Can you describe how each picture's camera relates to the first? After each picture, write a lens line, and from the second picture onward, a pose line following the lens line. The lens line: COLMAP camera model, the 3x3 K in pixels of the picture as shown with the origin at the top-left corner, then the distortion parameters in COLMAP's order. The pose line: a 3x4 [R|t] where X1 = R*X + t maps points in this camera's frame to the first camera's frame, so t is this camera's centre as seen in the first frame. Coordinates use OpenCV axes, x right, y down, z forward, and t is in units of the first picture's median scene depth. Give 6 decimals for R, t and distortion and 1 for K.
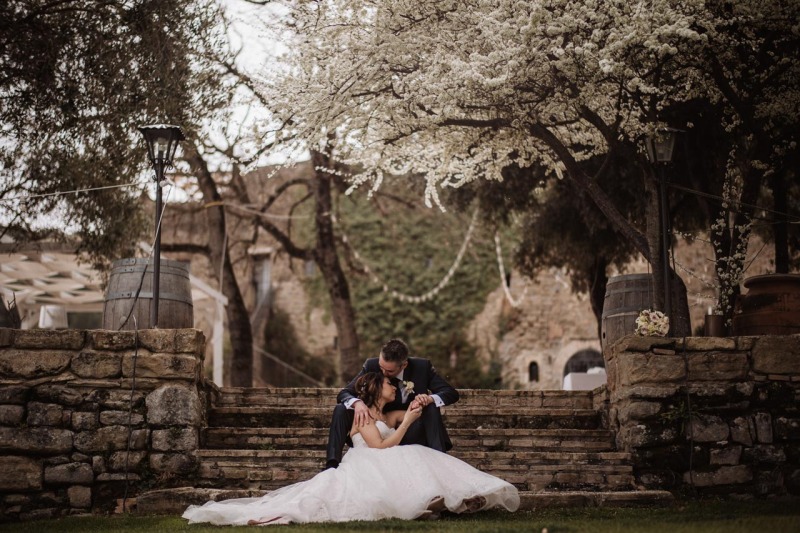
lens RADIAL K [[1351.7, 0, 400.0], [0, 1351.7, 266.5], [0, 0, 1]] dist [-0.147646, -0.083335]
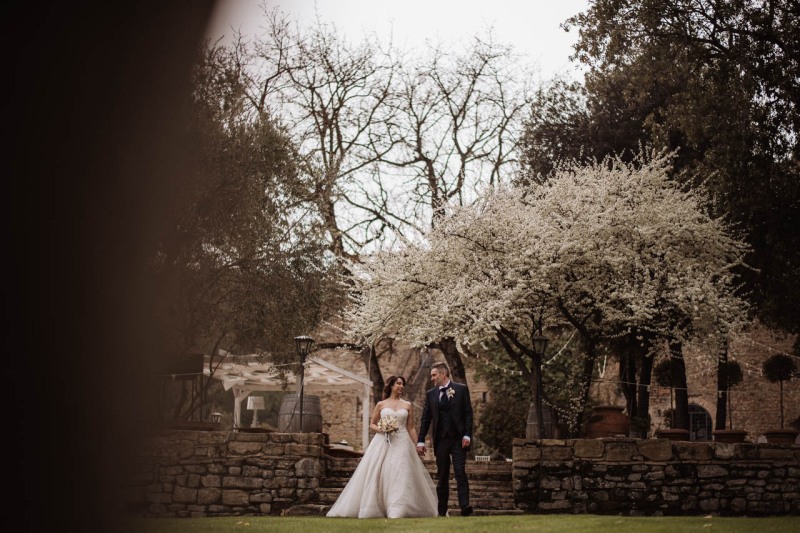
lens RADIAL K [[1367.7, 0, 400.0], [0, 1367.7, 266.5], [0, 0, 1]] dist [-0.134716, -0.098106]
pose [[0.988635, -0.006225, -0.150210, 0.322520], [0.002996, 0.999760, -0.021715, -0.179630], [0.150309, 0.021018, 0.988416, -1.208952]]
